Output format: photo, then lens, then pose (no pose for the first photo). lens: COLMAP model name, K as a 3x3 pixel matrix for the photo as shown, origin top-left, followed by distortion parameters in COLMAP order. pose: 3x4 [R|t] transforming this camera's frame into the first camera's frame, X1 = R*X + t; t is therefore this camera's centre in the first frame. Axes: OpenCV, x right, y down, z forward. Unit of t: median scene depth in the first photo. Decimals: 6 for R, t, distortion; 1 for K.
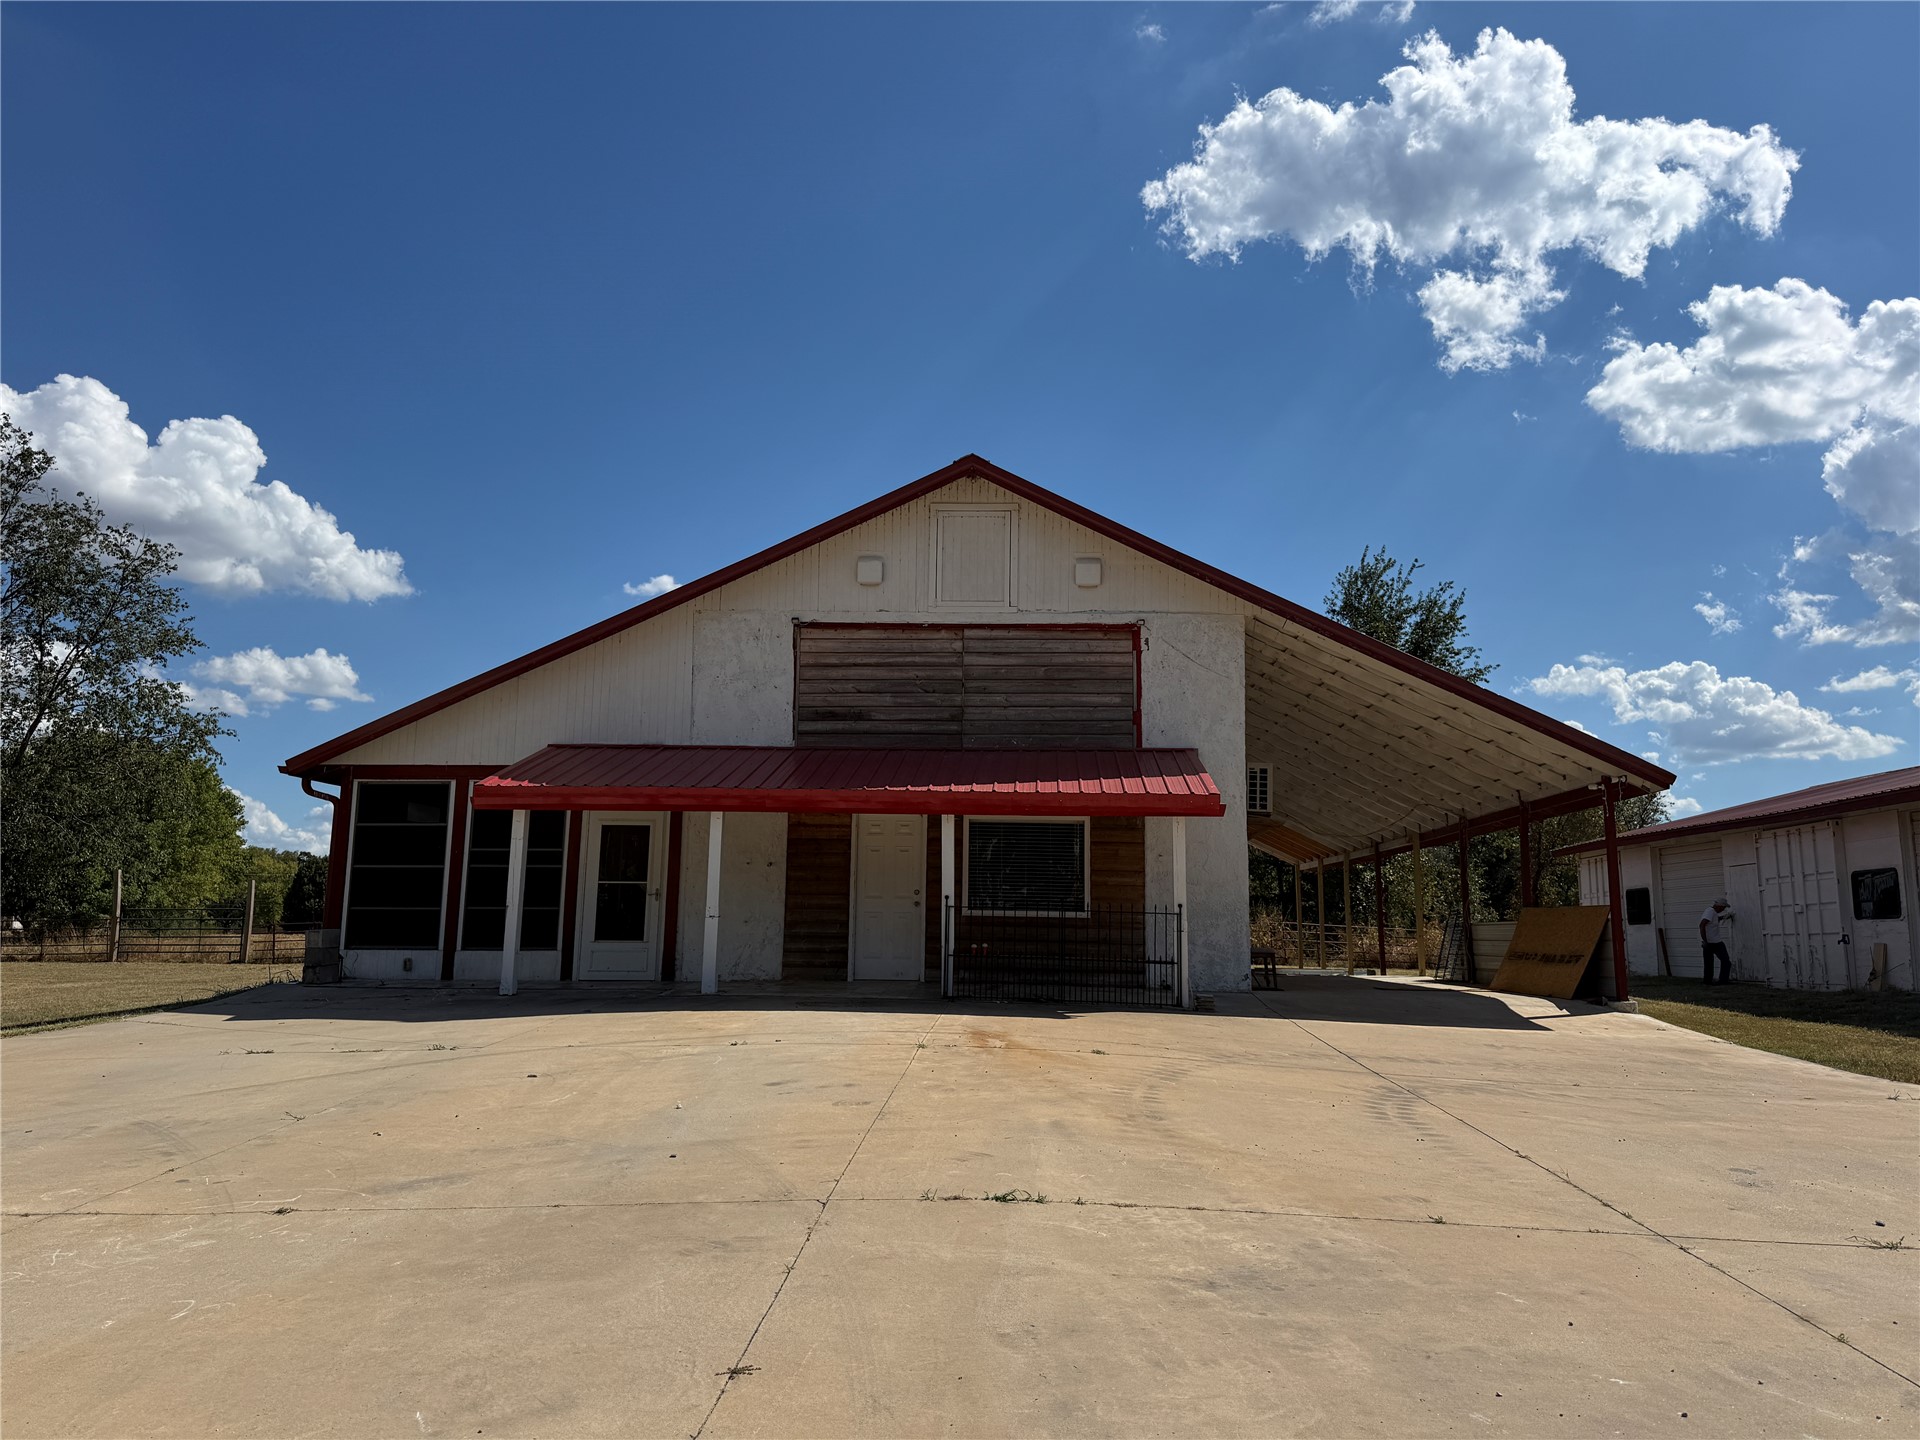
lens RADIAL K [[1363.1, 0, 953.2], [0, 1363.1, 712.1], [0, 0, 1]] dist [0.043099, -0.042338]
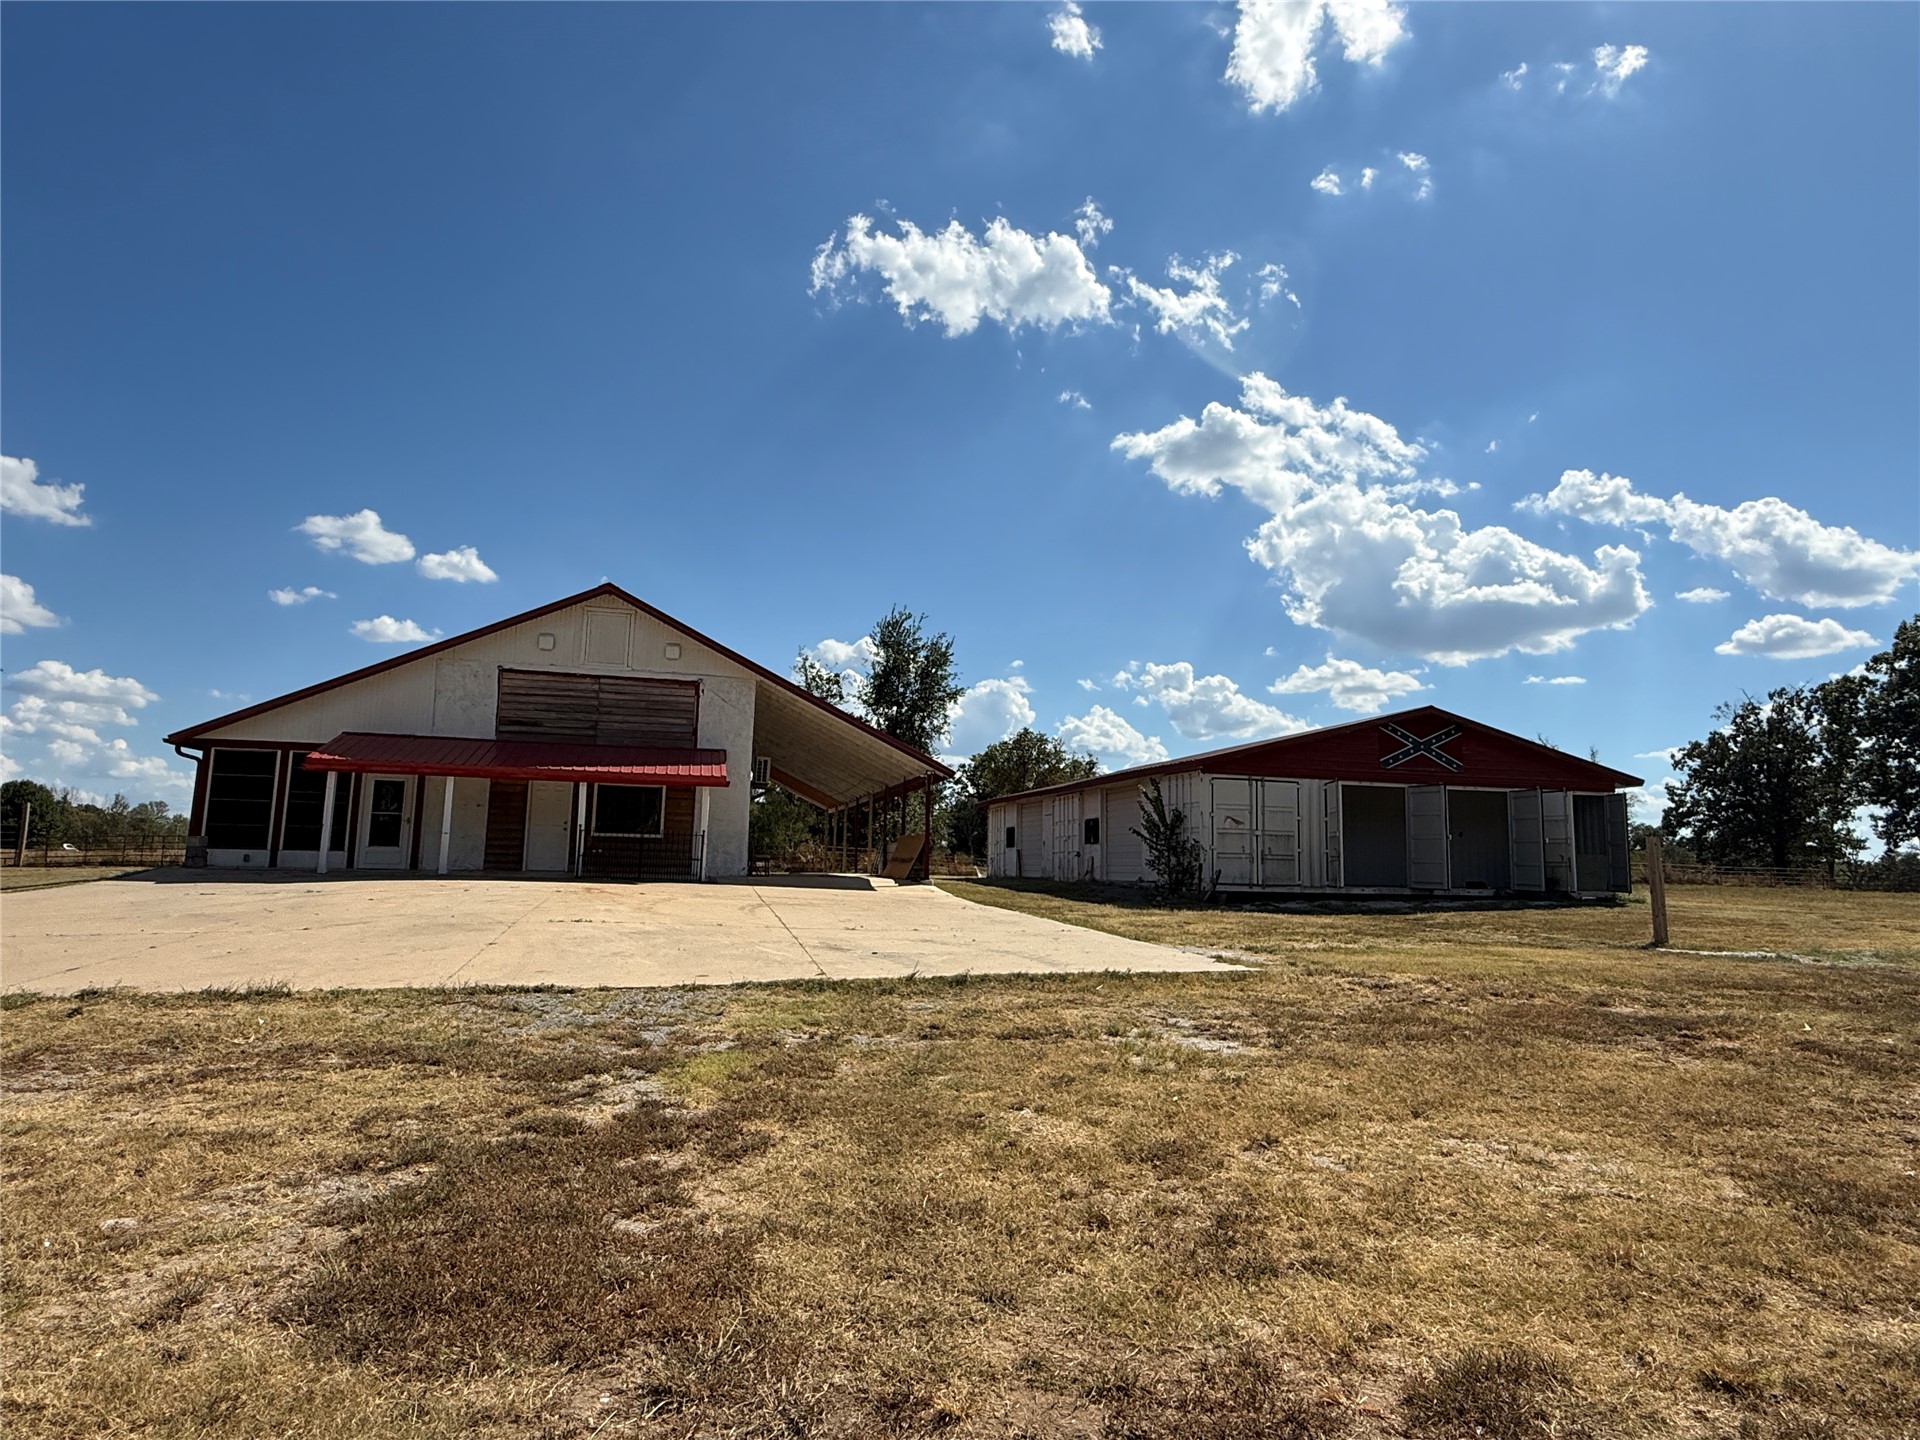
lens RADIAL K [[1076.9, 0, 963.0], [0, 1076.9, 714.5], [0, 0, 1]] dist [0.002063, -0.000434]
pose [[0.951818, 0.048330, 0.302832, 0.035932], [-0.056585, 0.998226, 0.018538, -0.067463], [-0.301399, -0.034780, 0.952864, -0.521270]]
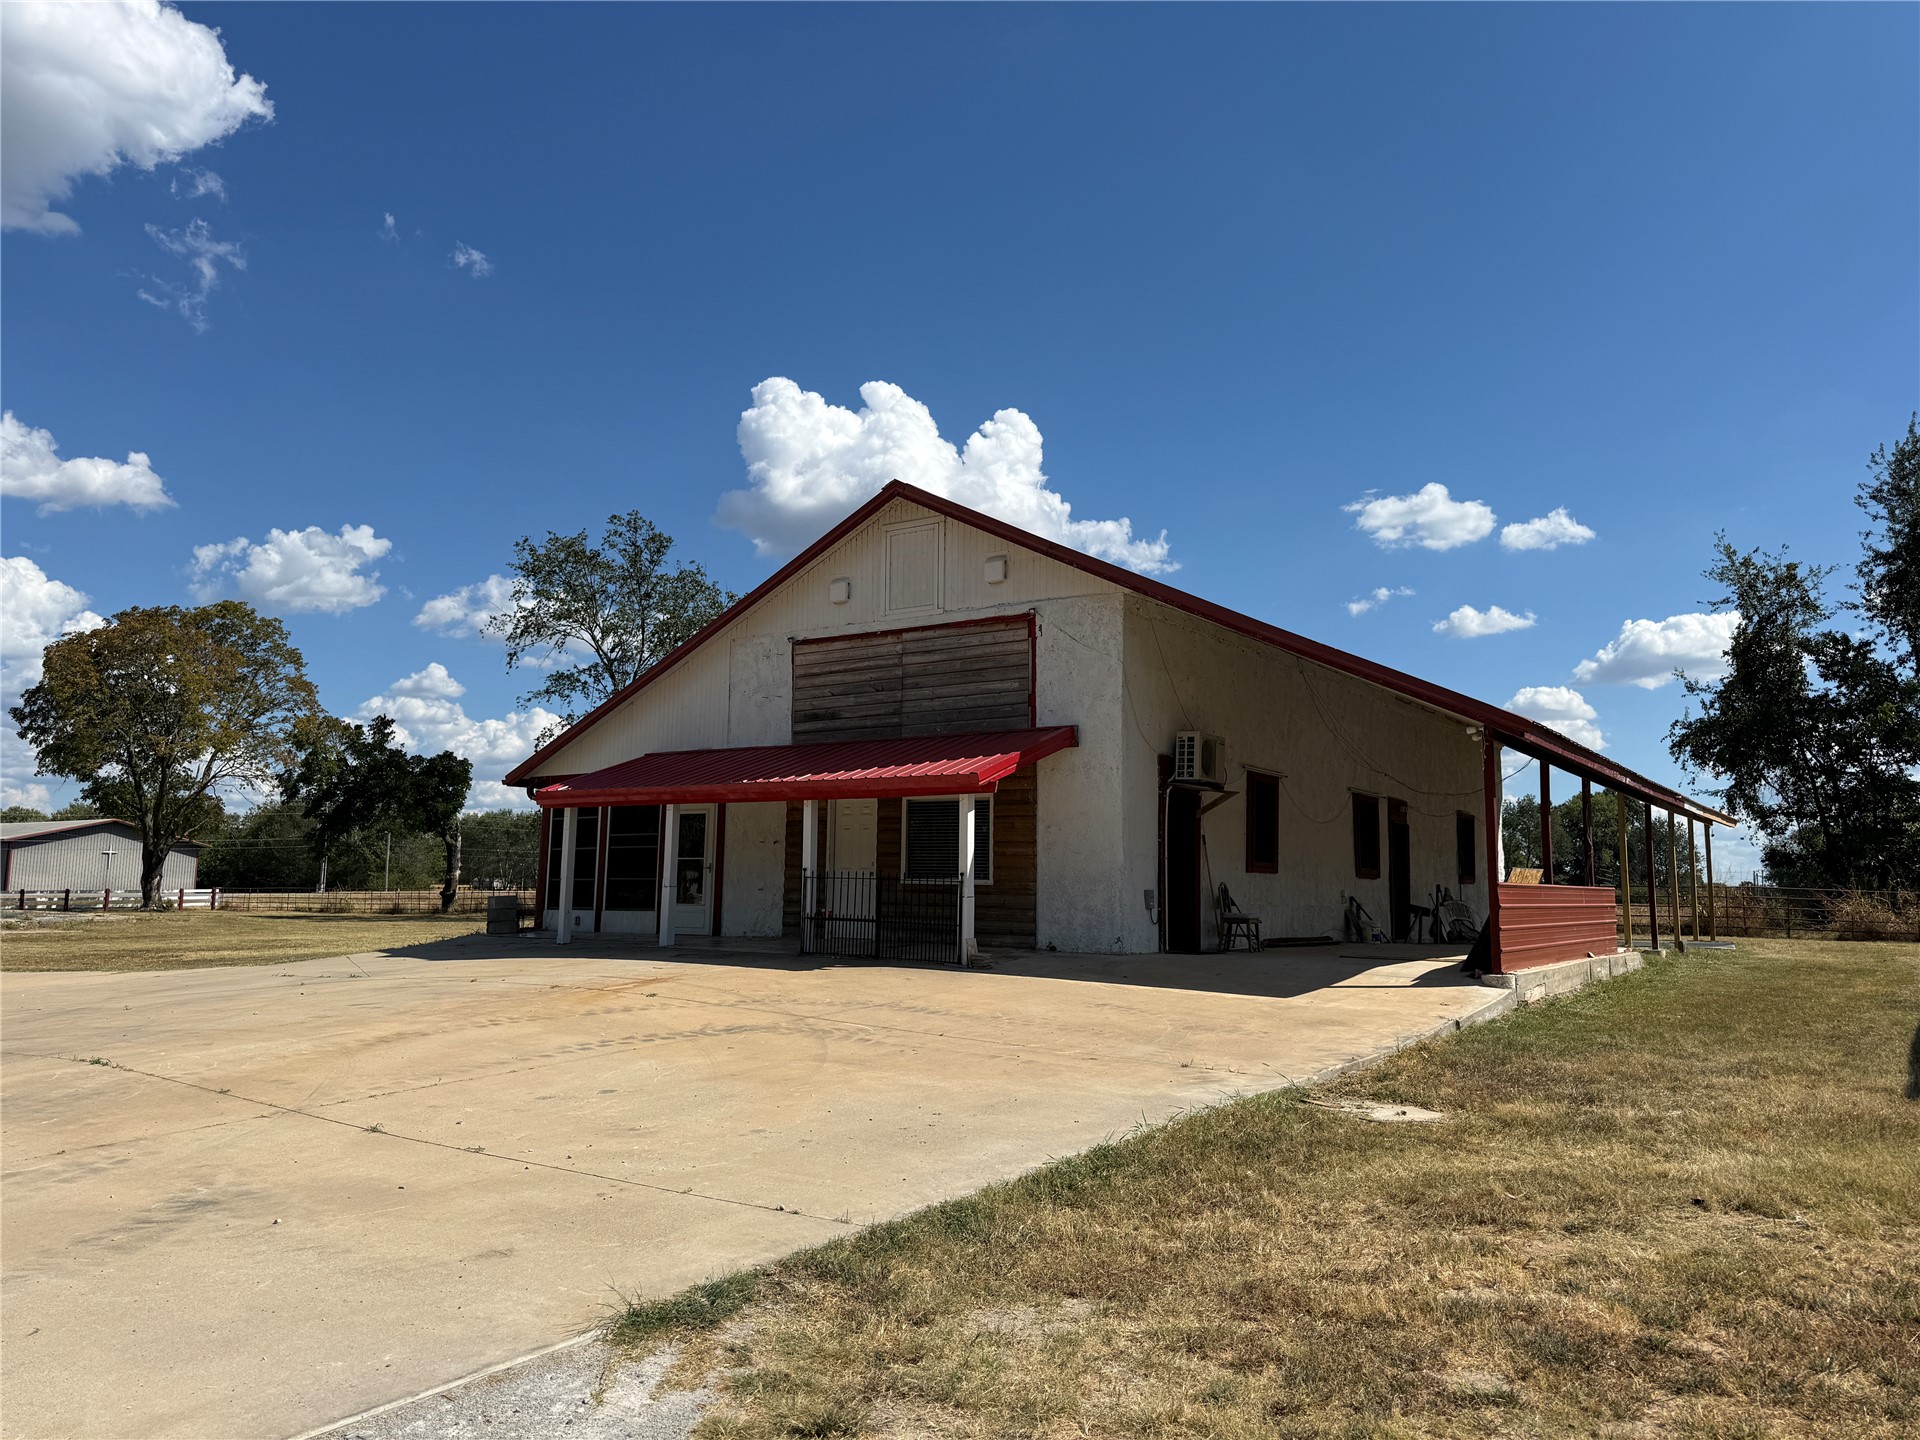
lens RADIAL K [[1363.1, 0, 972.4], [0, 1363.1, 708.4], [0, 0, 1]] dist [0.043099, -0.042338]
pose [[0.854393, -0.071632, -0.514667, 0.644511], [0.084418, 0.996429, 0.001457, 0.005070], [0.512725, -0.044692, 0.857389, 0.050165]]
